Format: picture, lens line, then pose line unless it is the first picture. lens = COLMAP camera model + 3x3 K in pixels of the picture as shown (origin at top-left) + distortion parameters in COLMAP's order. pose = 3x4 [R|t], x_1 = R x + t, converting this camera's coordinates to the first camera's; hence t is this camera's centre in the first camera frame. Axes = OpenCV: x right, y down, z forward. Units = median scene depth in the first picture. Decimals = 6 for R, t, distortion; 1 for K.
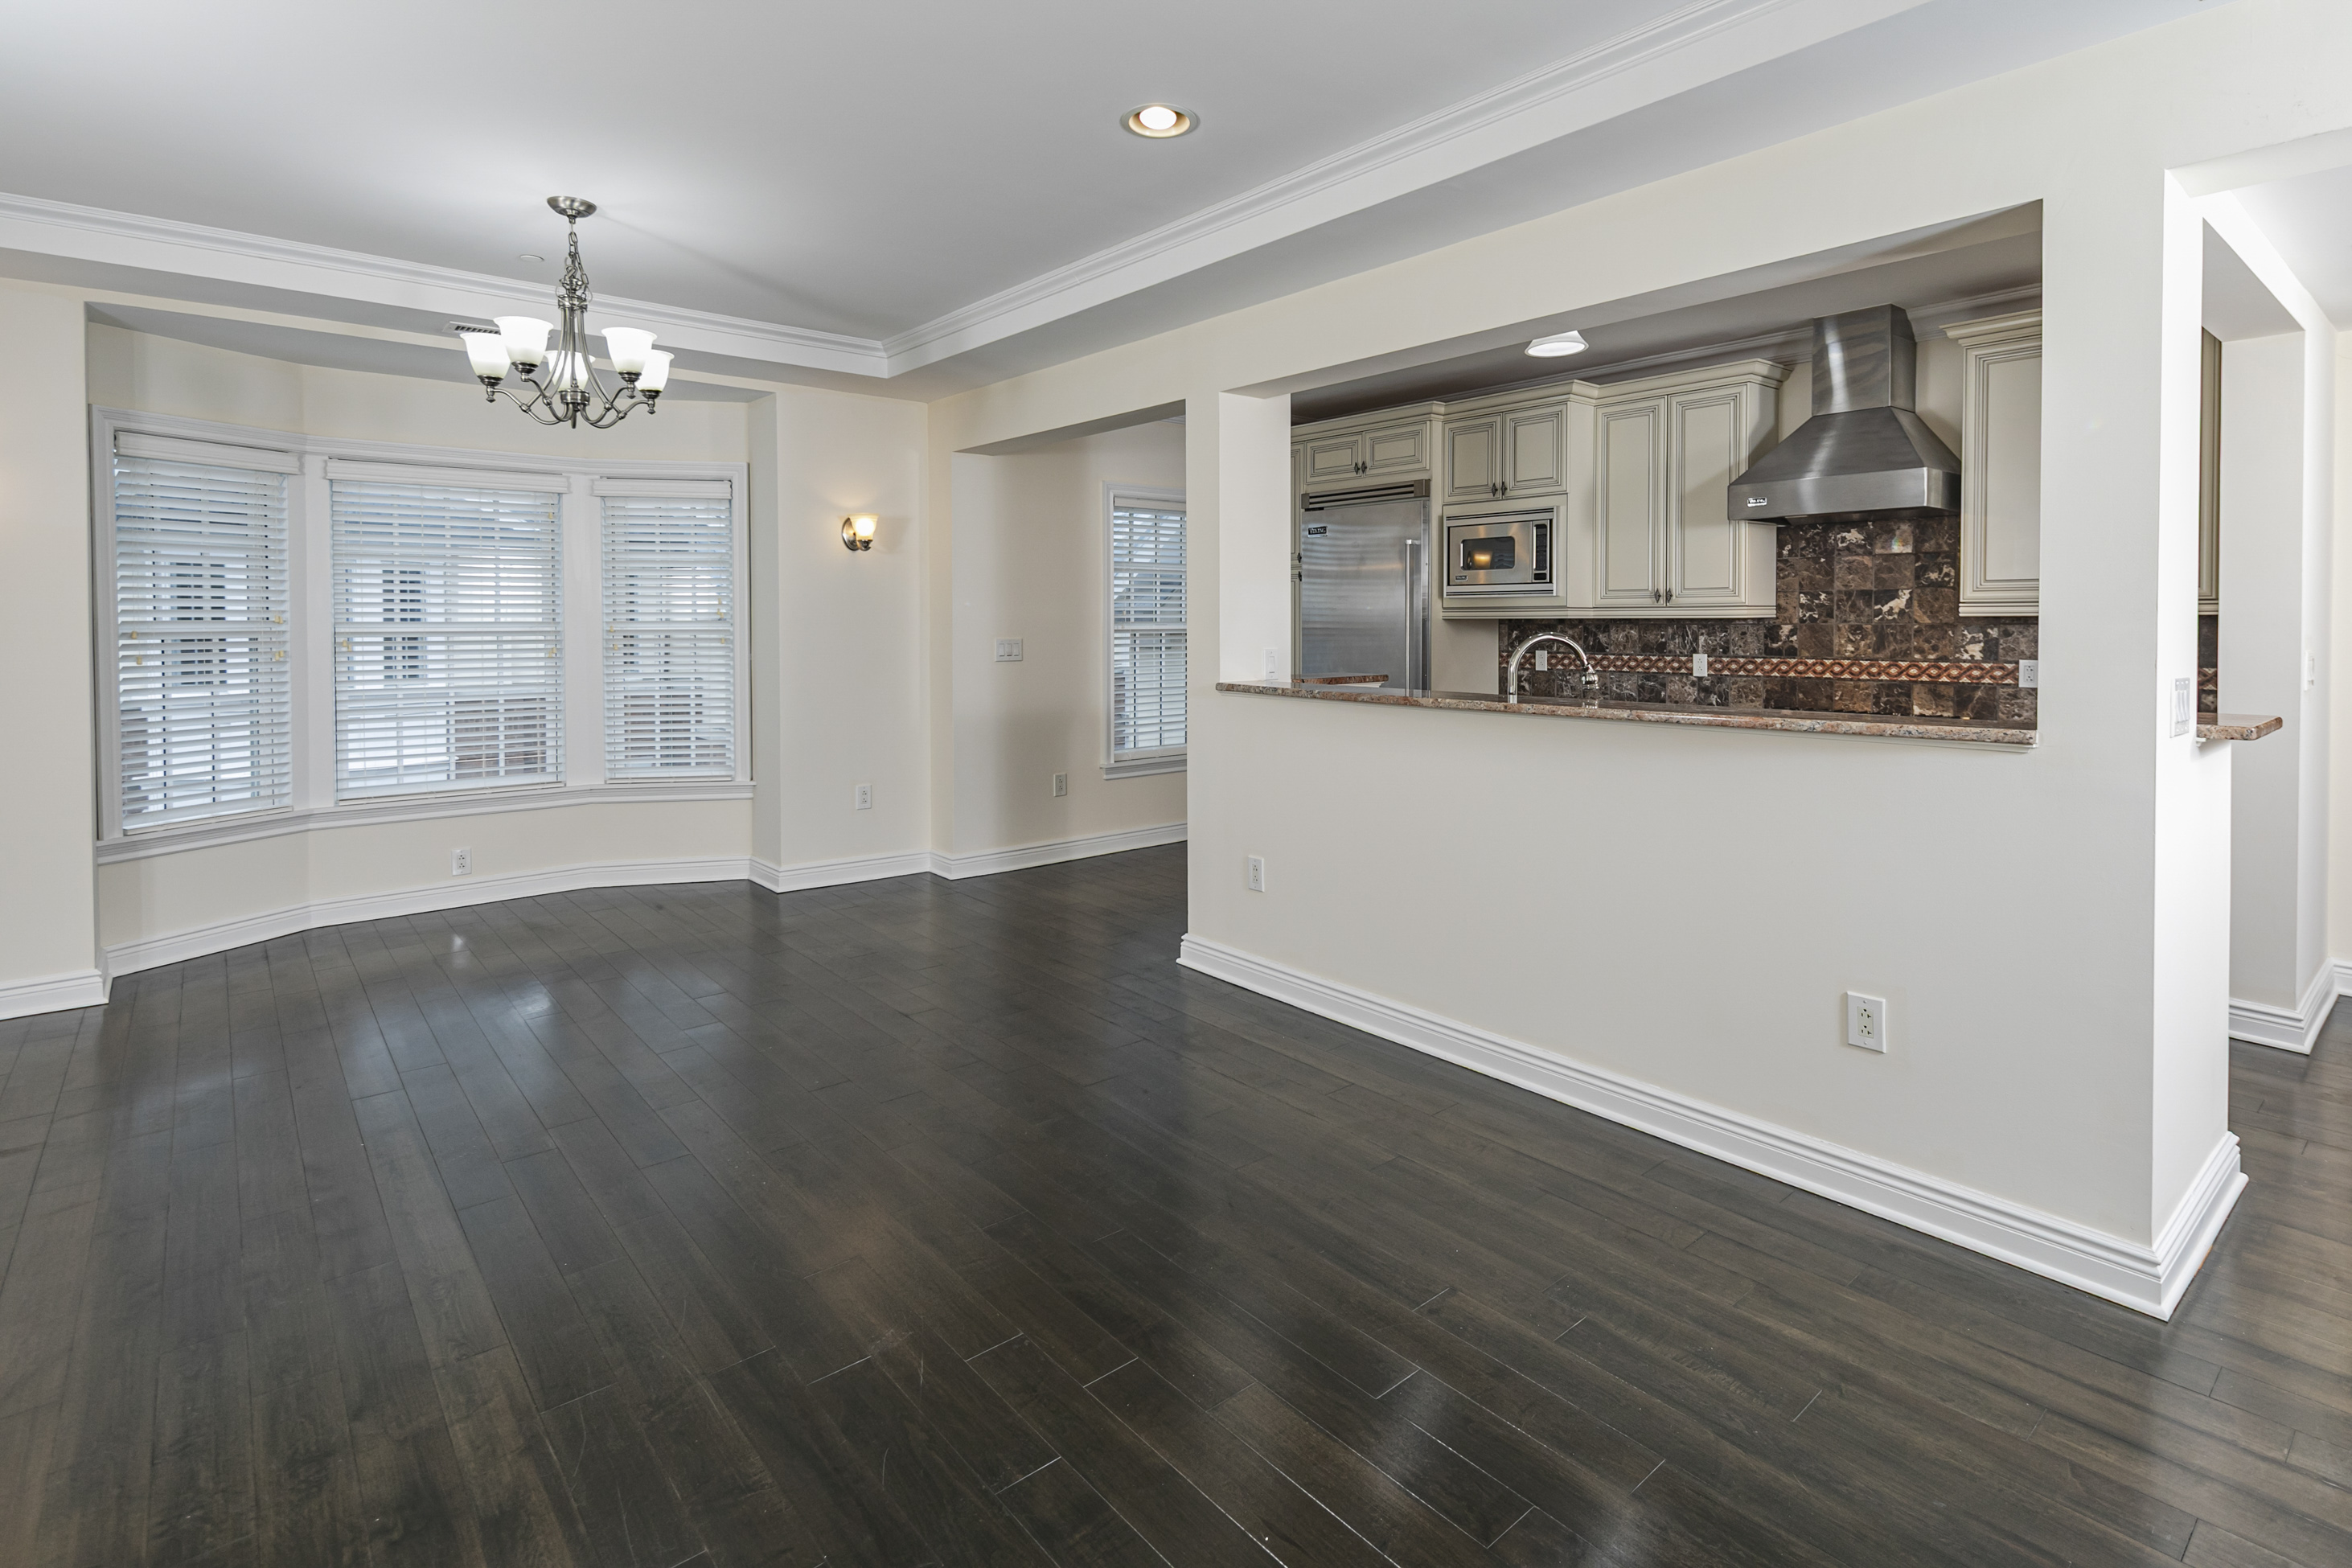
lens RADIAL K [[1054.8, 0, 1271.5], [0, 1054.8, 654.3], [0, 0, 1]] dist [-0.004278, -0.000420]
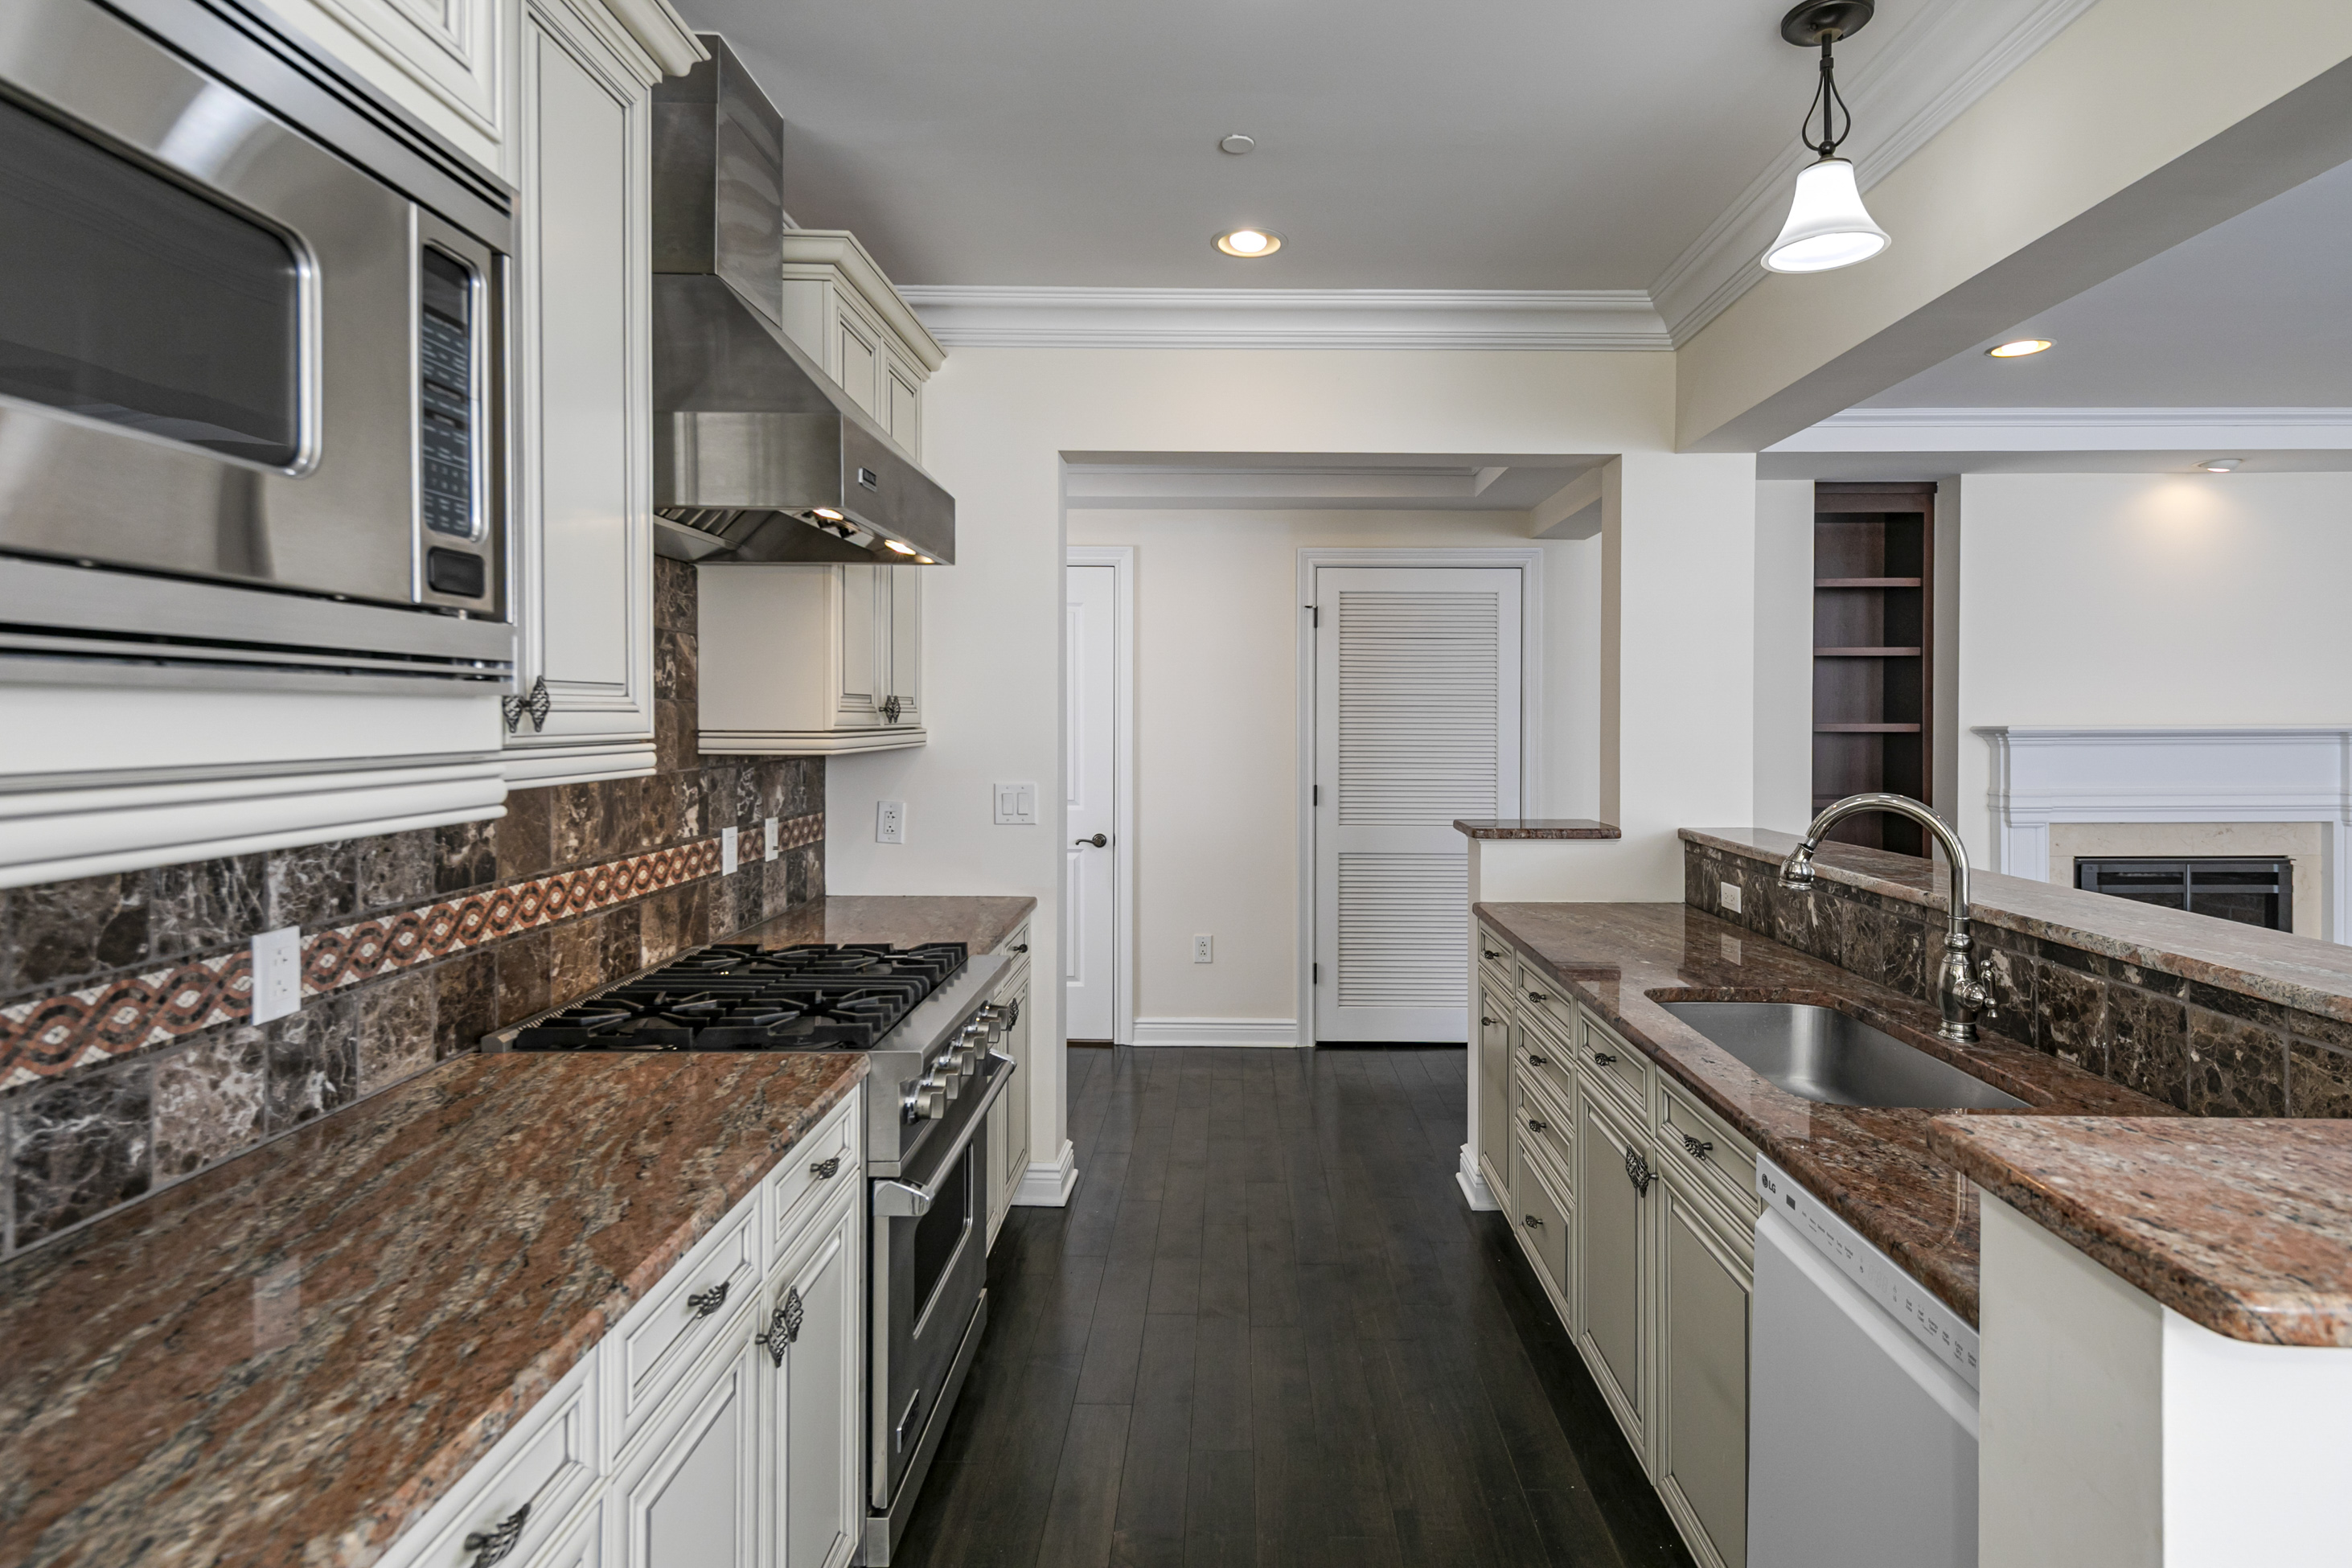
lens RADIAL K [[1252.8, 0, 1191.3], [0, 1252.8, 730.5], [0, 0, 1]] dist [0.014721, -0.006936]
pose [[-0.729653, -0.003552, 0.683808, 0.040887], [0.026928, 0.999062, 0.033924, -0.056372], [-0.683287, 0.043166, -0.728873, 1.140174]]
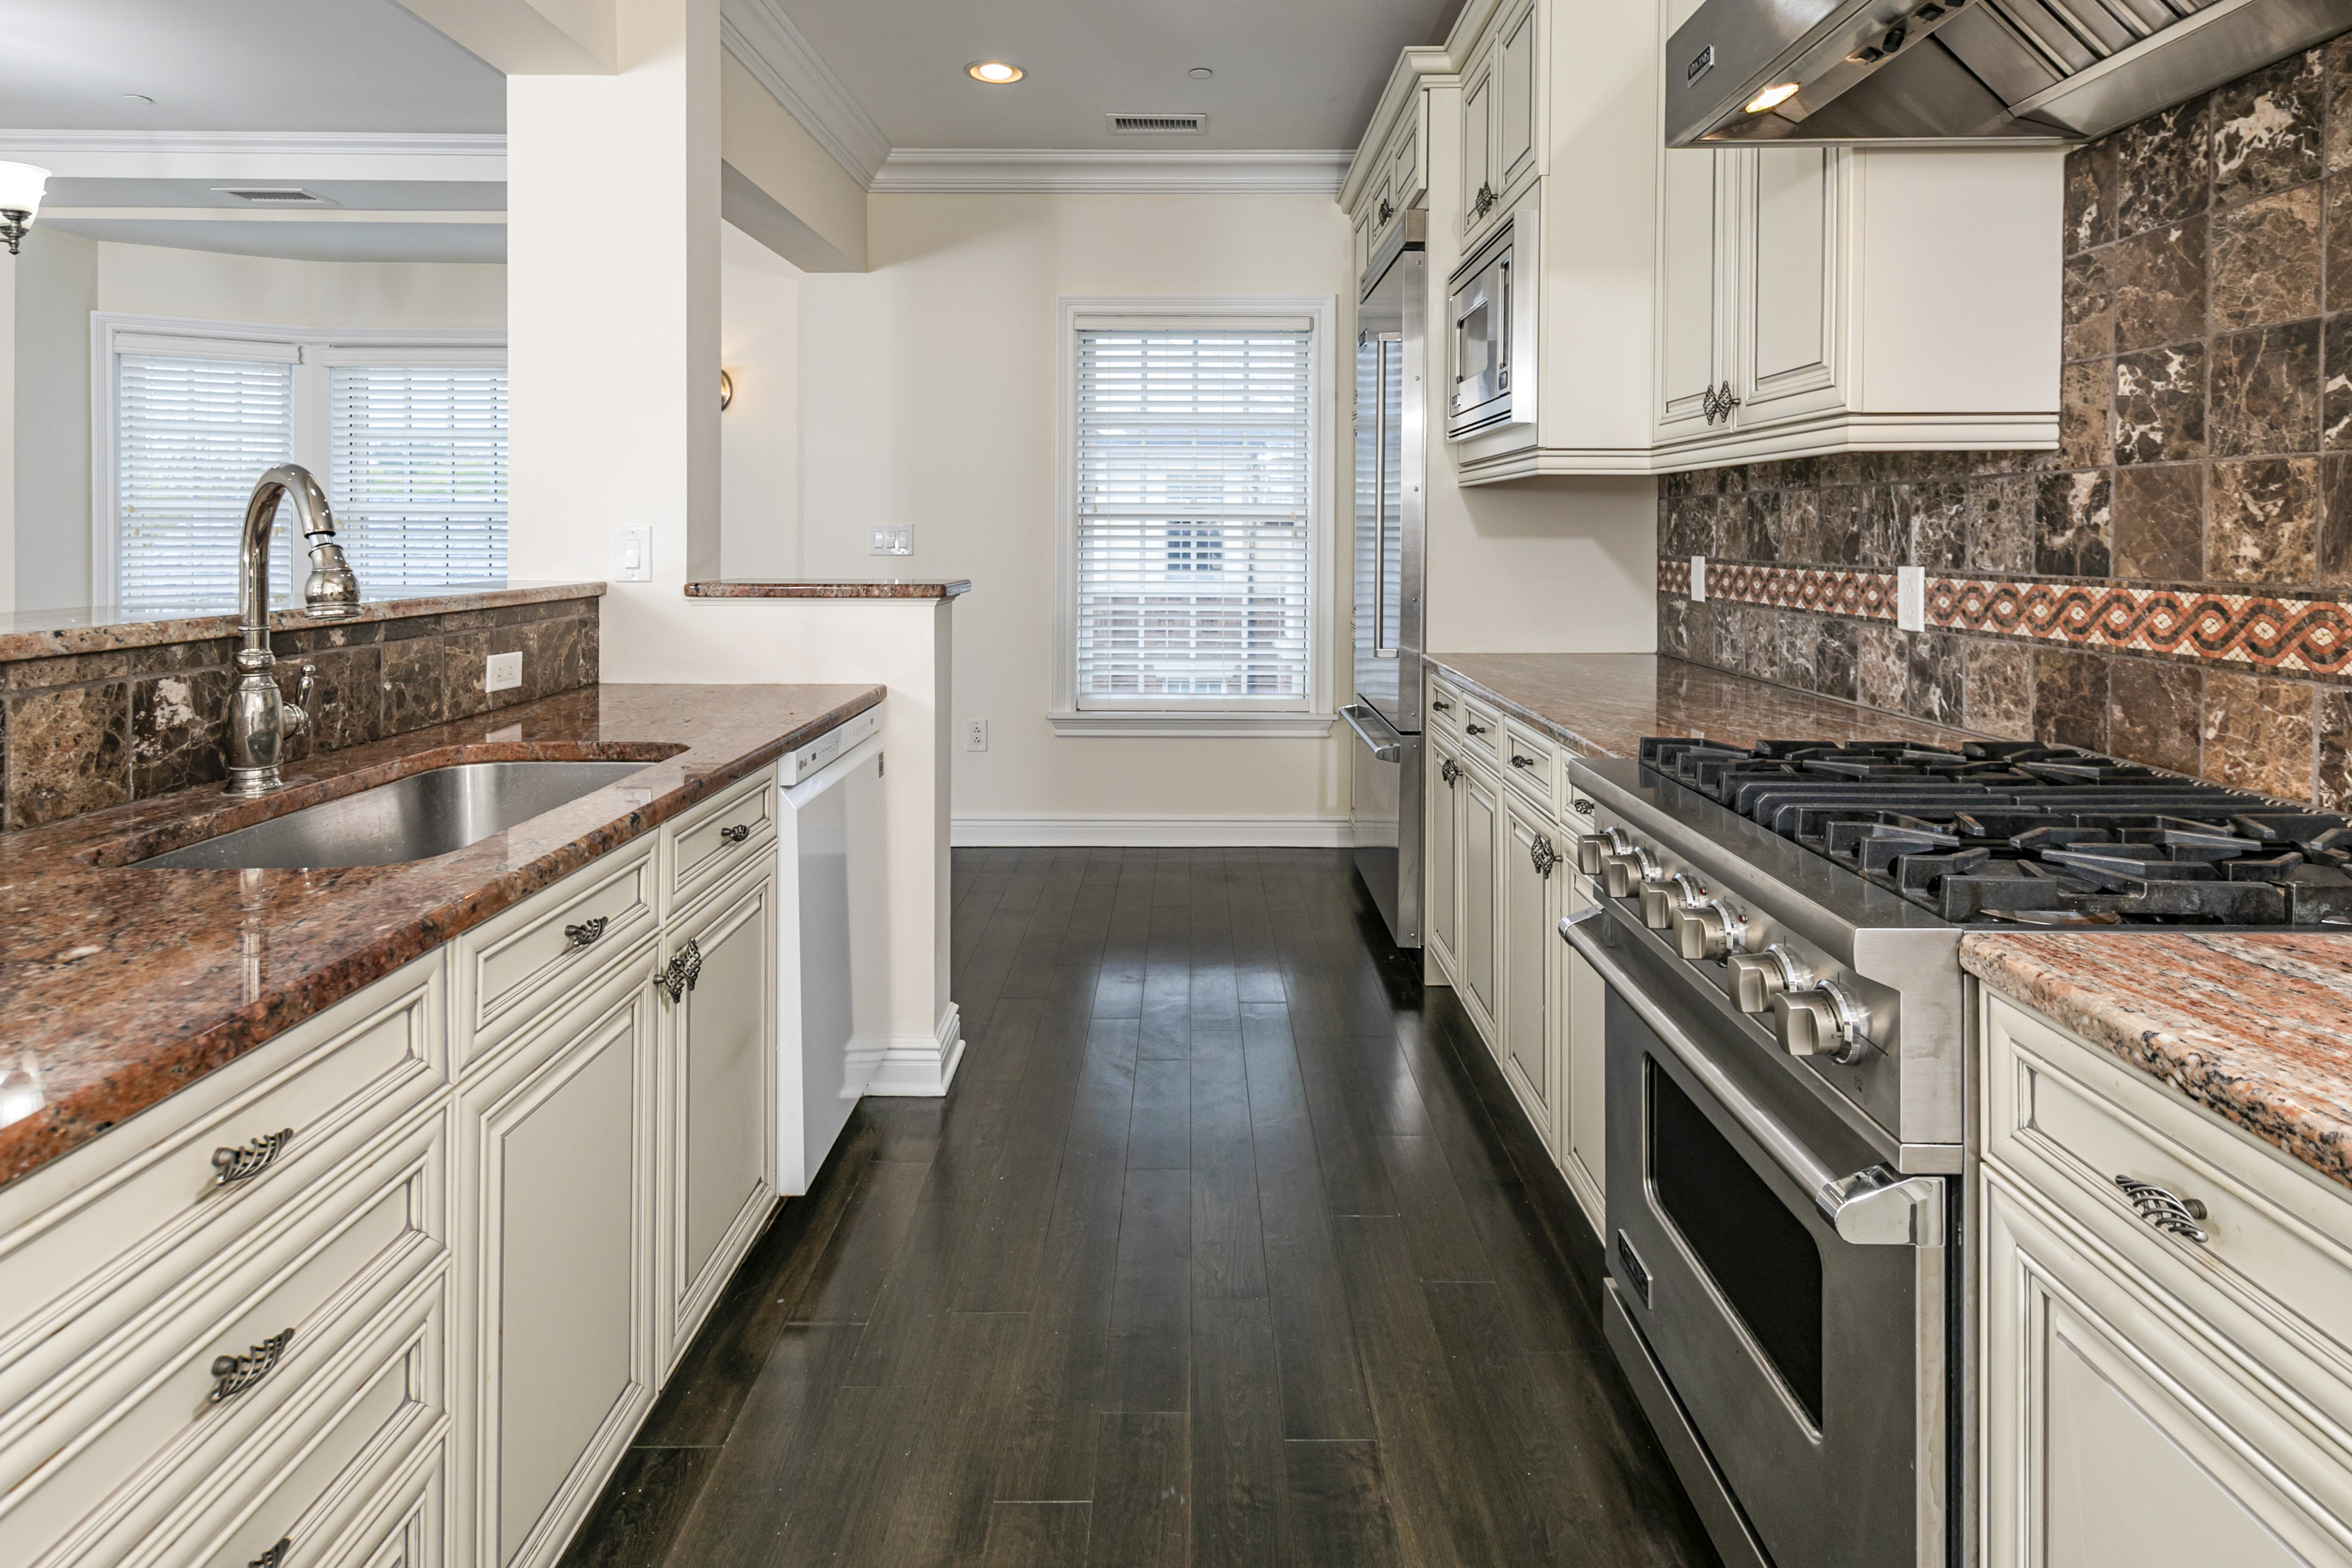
lens RADIAL K [[1252.8, 0, 1195.3], [0, 1252.8, 548.8], [0, 0, 1]] dist [0.014721, -0.006936]
pose [[0.756072, 0.018873, -0.654216, 0.533615], [-0.030390, 0.999518, -0.006287, 0.003749], [0.653782, 0.024635, 0.756282, 0.563419]]
